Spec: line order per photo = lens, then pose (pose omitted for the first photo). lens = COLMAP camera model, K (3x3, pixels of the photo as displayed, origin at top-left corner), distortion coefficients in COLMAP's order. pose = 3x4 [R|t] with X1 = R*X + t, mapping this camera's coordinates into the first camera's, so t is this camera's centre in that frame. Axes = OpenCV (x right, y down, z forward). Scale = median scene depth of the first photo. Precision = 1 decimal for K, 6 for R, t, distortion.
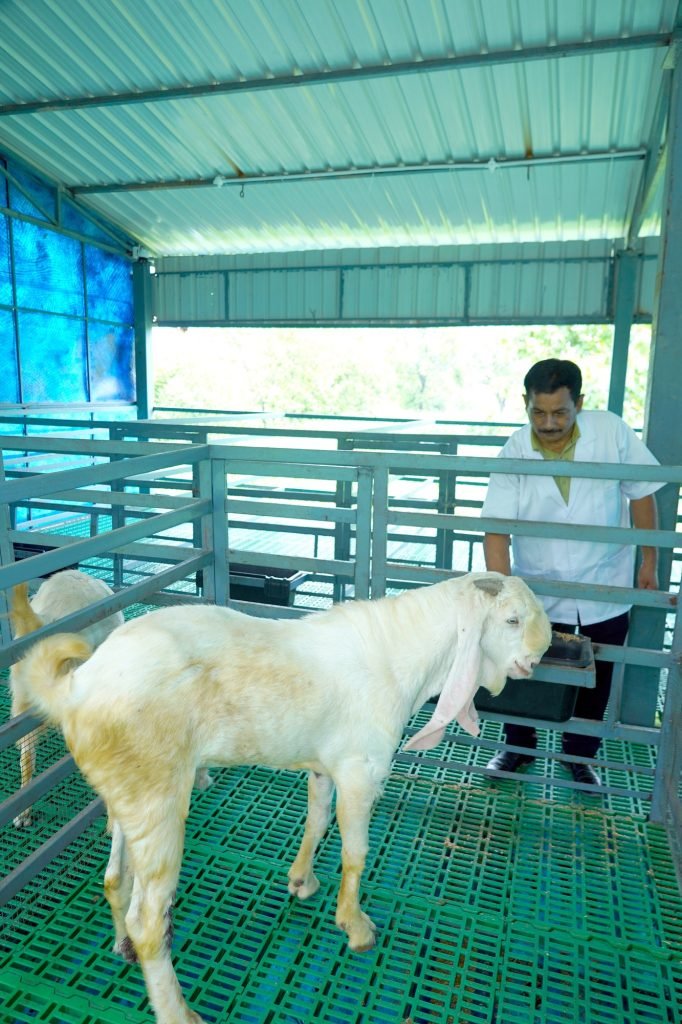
lens RADIAL K [[712.8, 0, 341.0], [0, 712.8, 512.0], [0, 0, 1]] dist [0.000882, 0.000696]
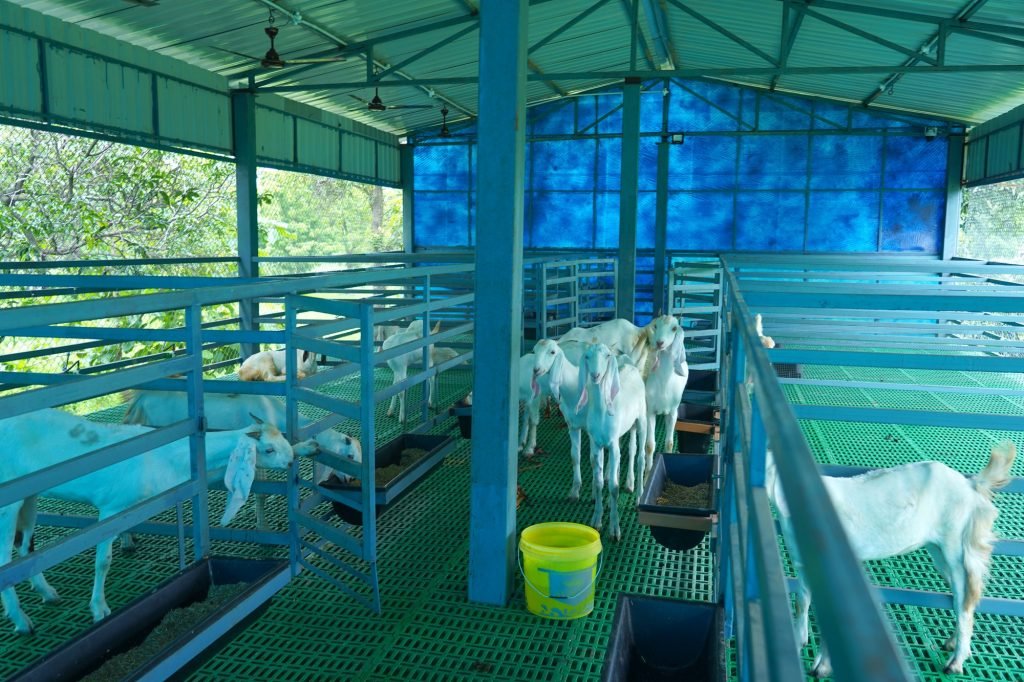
lens RADIAL K [[712.8, 0, 512.0], [0, 712.8, 341.0], [0, 0, 1]] dist [0.000882, 0.000696]
pose [[0.041811, 0.119983, -0.991895, 1.035111], [-0.178390, 0.977707, 0.110747, -0.016836], [0.983071, 0.172314, 0.062283, 0.291088]]
